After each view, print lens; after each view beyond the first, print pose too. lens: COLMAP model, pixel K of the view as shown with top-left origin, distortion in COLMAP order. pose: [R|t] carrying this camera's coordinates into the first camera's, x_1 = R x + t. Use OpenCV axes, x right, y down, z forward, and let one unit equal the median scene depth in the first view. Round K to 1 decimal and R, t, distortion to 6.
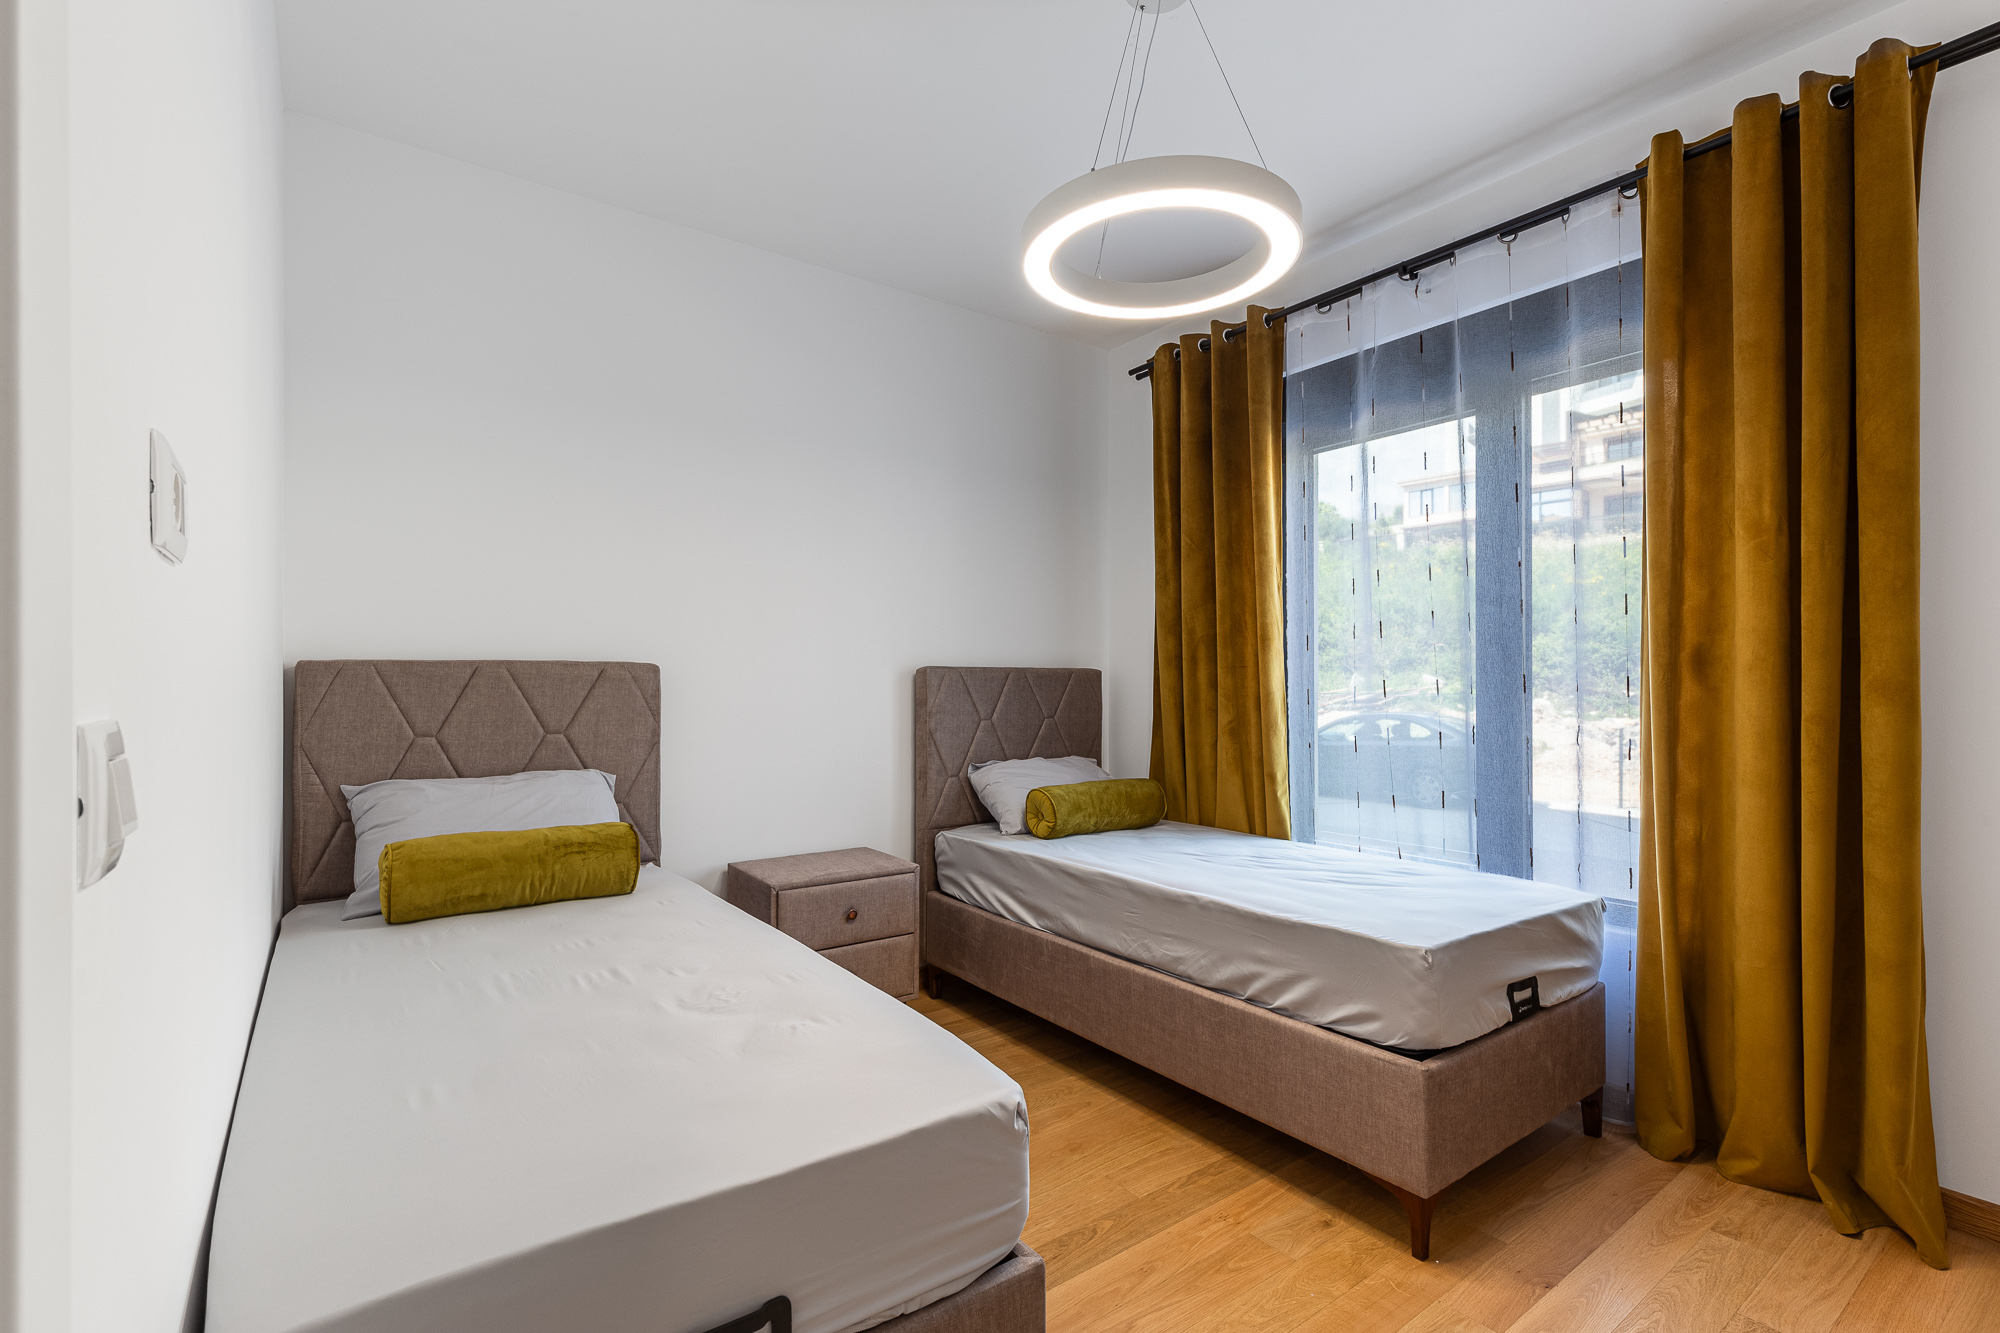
lens RADIAL K [[898.9, 0, 1014.3], [0, 898.9, 685.4], [0, 0, 1]] dist [0.010527, -0.002912]
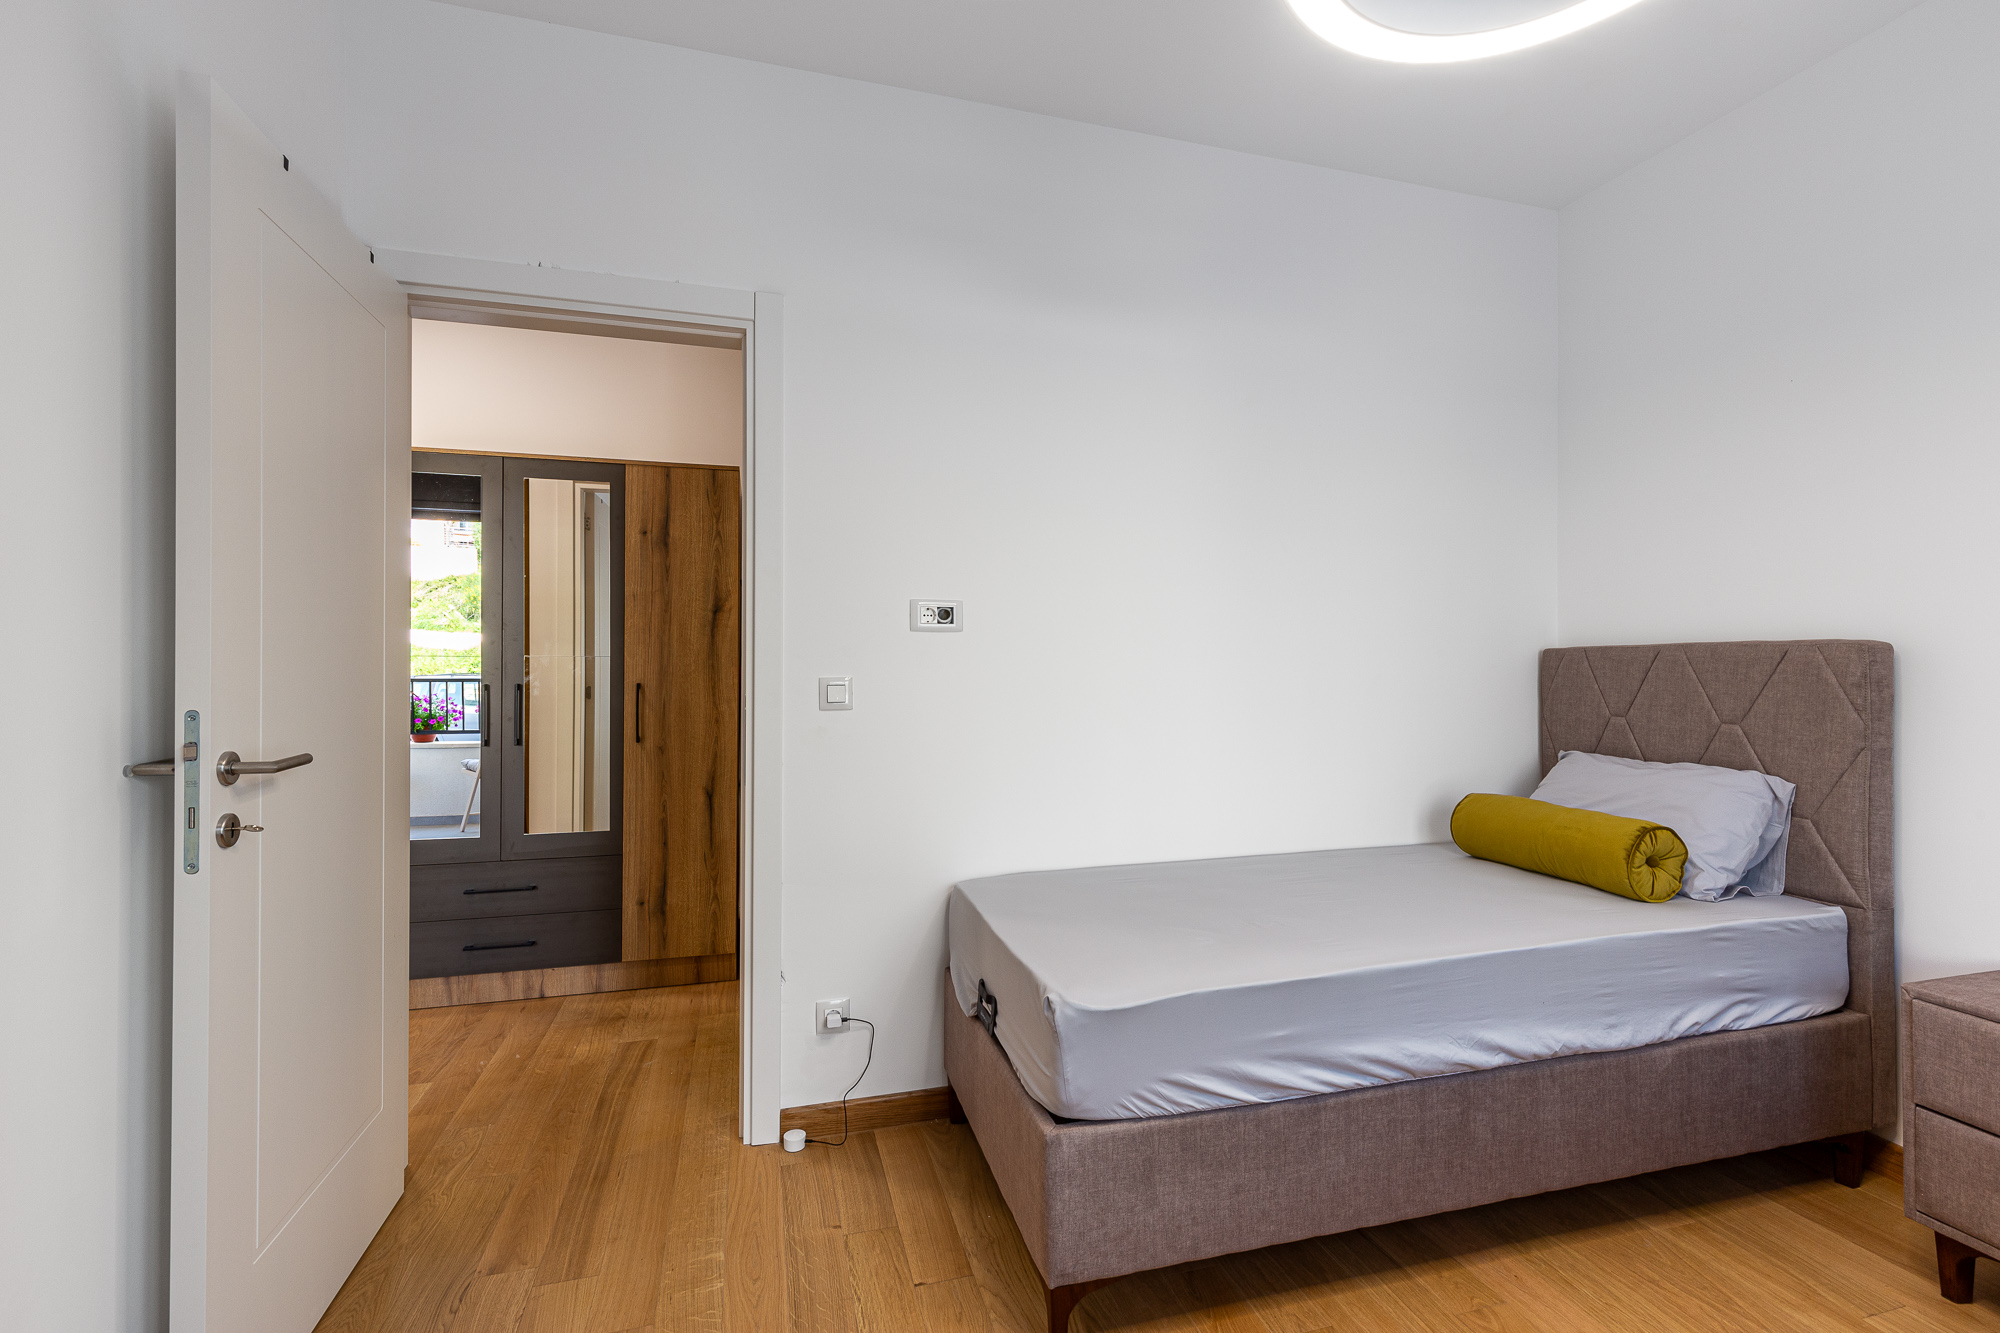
lens RADIAL K [[898.9, 0, 1017.4], [0, 898.9, 668.6], [0, 0, 1]] dist [0.010527, -0.002912]
pose [[-0.345604, 0.005988, -0.938361, 0.505010], [-0.001250, 0.999976, 0.006841, -0.005494], [0.938380, 0.003538, -0.345588, 0.578652]]
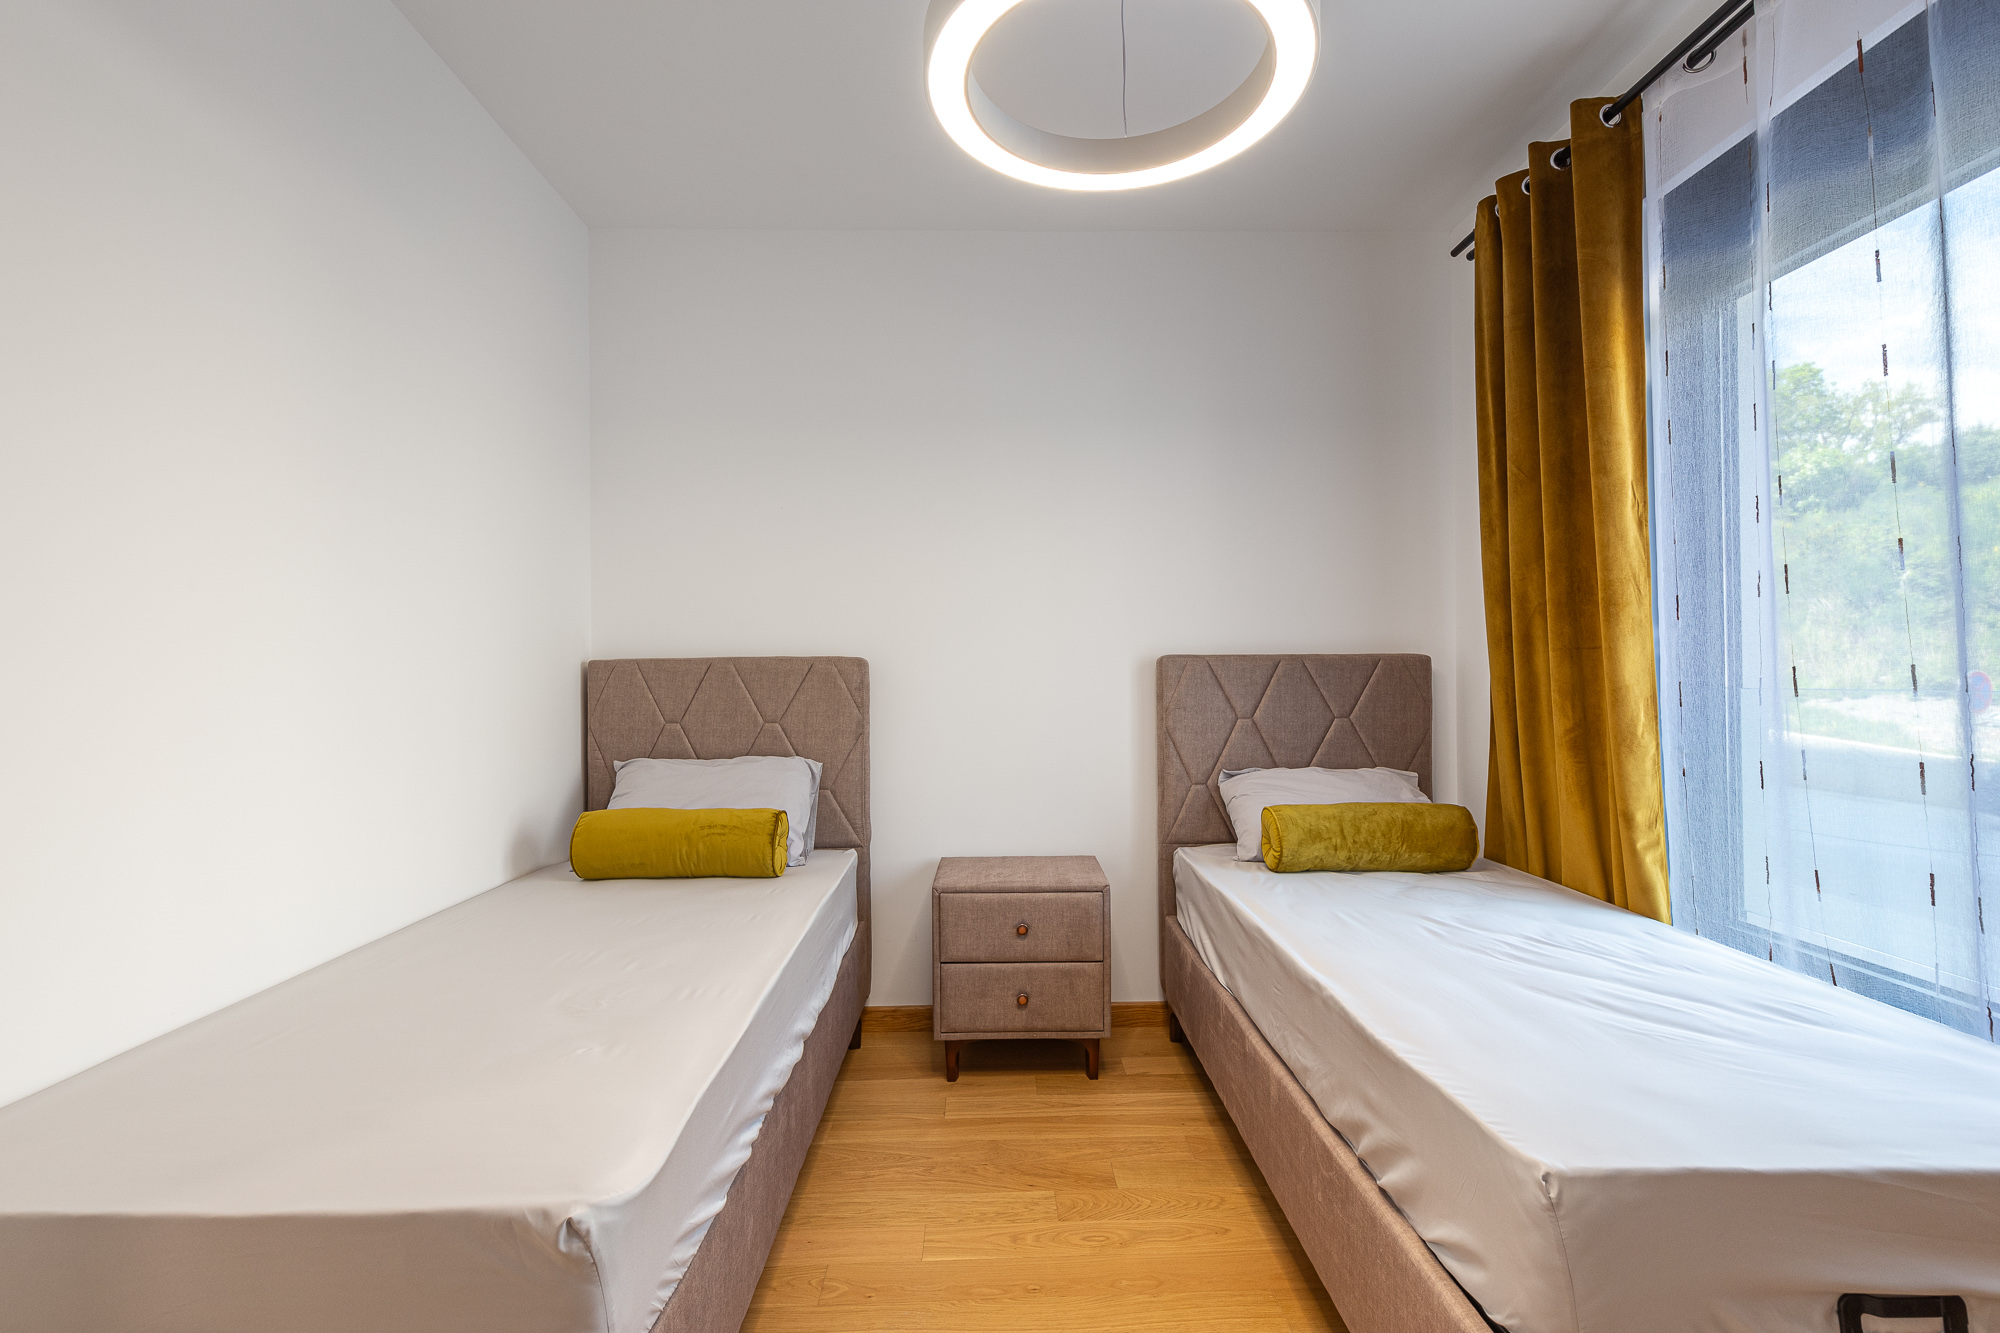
lens RADIAL K [[898.9, 0, 1012.0], [0, 898.9, 668.3], [0, 0, 1]] dist [0.010527, -0.002912]
pose [[0.820370, -0.007605, -0.571782, 0.321644], [0.004816, 0.999968, -0.006391, -0.004014], [0.571812, 0.002490, 0.820381, 0.236634]]
